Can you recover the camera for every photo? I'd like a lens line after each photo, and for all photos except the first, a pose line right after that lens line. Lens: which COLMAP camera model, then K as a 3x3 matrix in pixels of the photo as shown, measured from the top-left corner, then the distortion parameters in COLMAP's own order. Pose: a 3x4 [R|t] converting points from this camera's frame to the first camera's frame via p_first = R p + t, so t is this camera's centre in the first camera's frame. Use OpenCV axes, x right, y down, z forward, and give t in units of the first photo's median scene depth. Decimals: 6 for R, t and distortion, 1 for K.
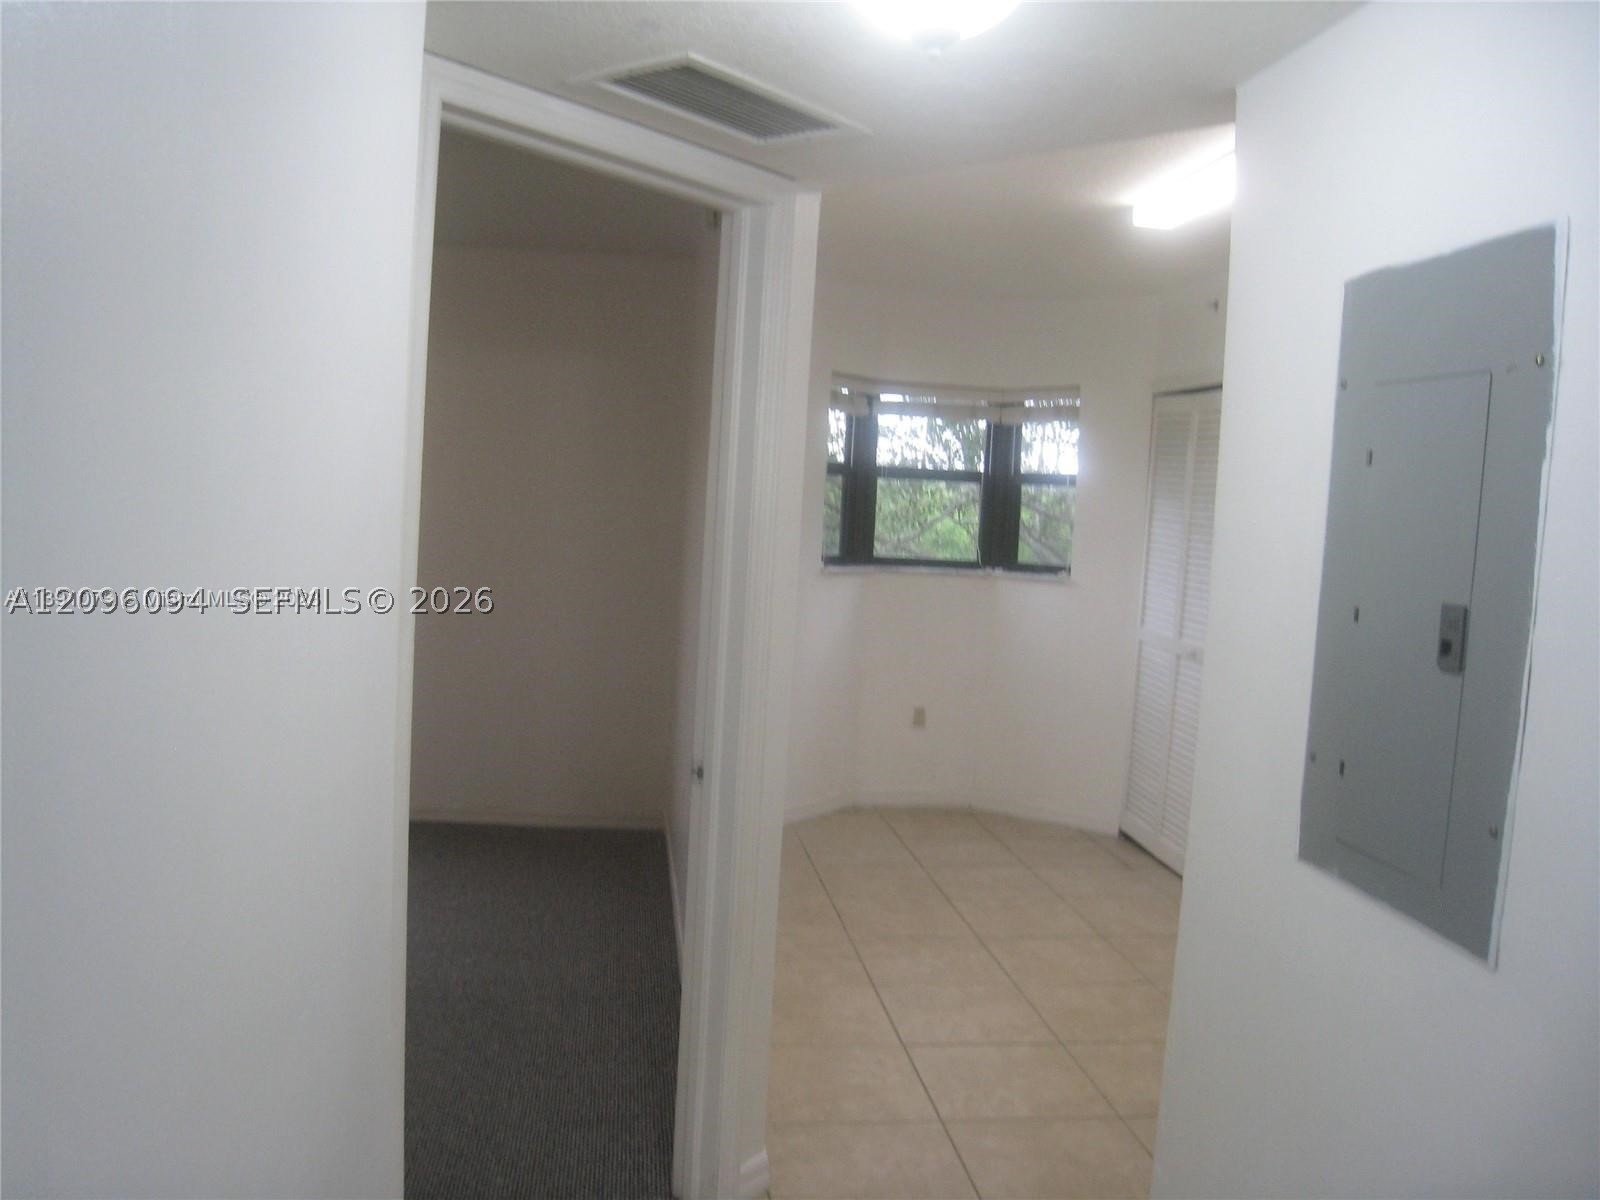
lens RADIAL K [[1315.4, 0, 772.2], [0, 1315.4, 596.1], [0, 0, 1]] dist [-0.159996, 0.119814]
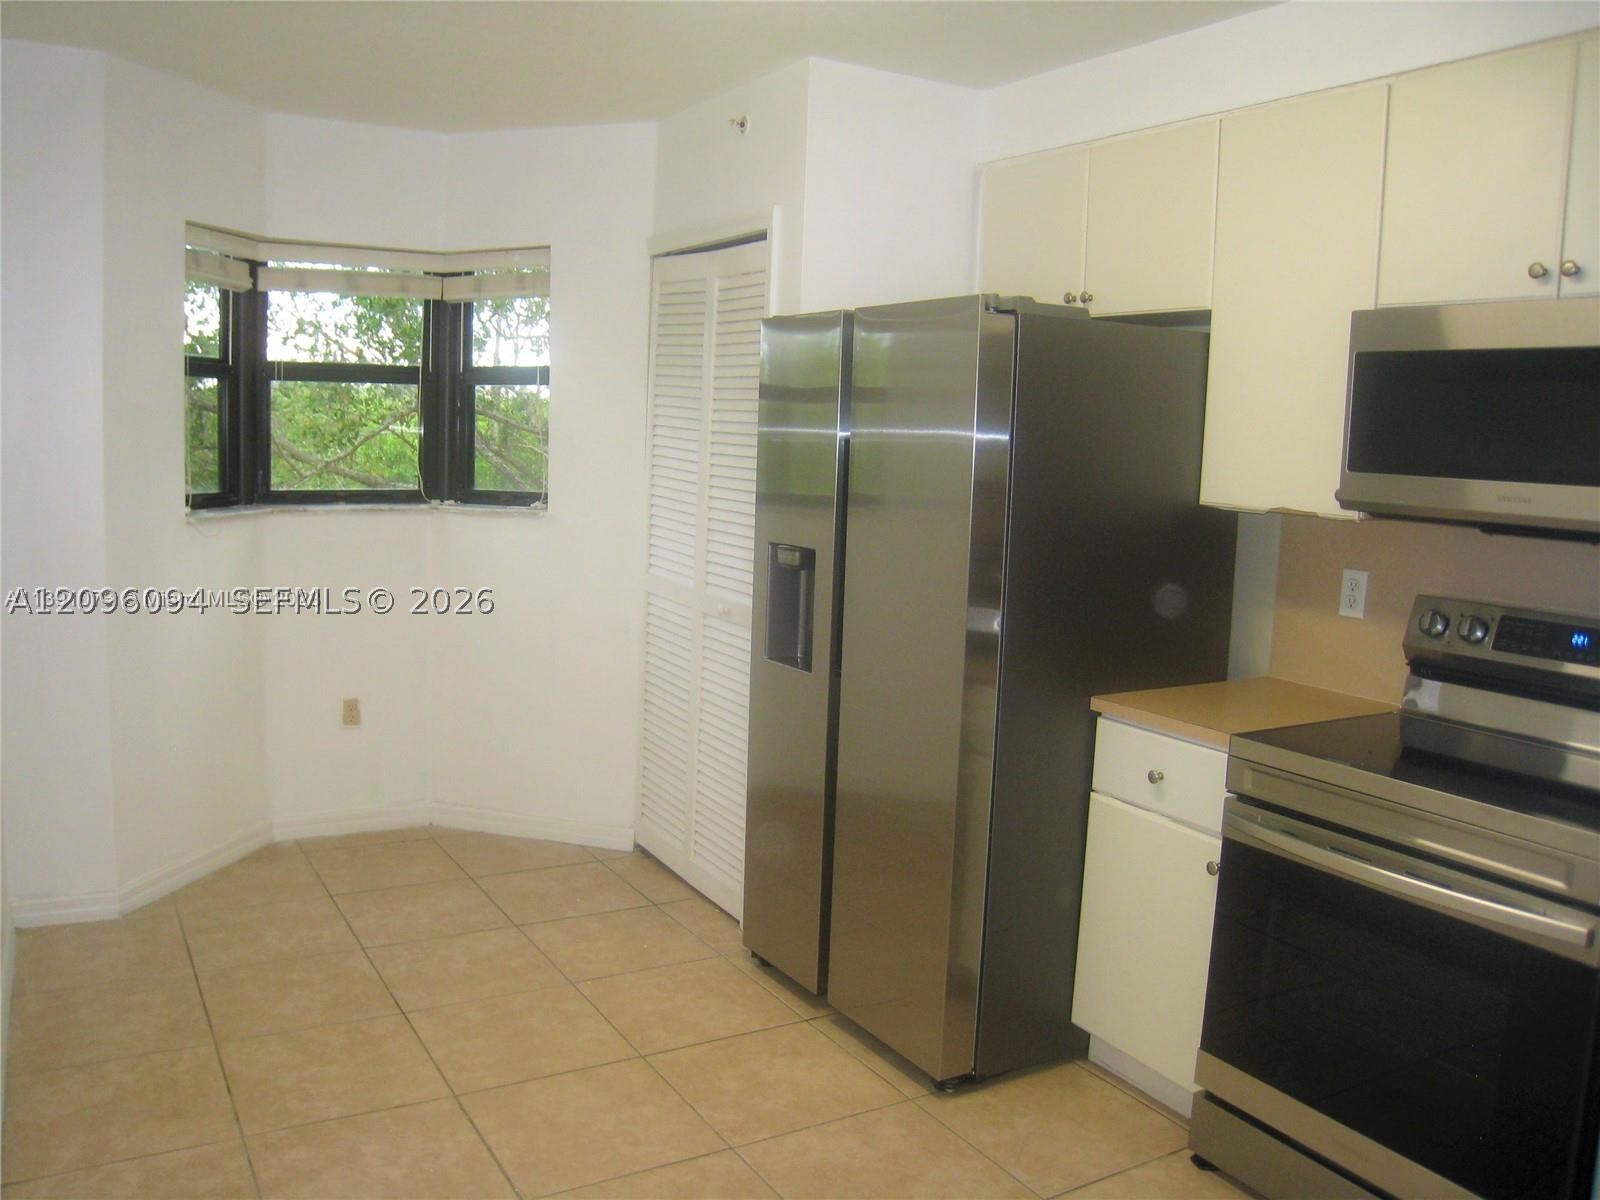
lens RADIAL K [[1315.4, 0, 772.2], [0, 1315.4, 596.1], [0, 0, 1]] dist [-0.159996, 0.119814]
pose [[0.917232, -0.069499, 0.392244, 0.049884], [0.041802, 0.996019, 0.078726, -0.017252], [-0.396154, -0.055813, 0.916486, 0.260321]]
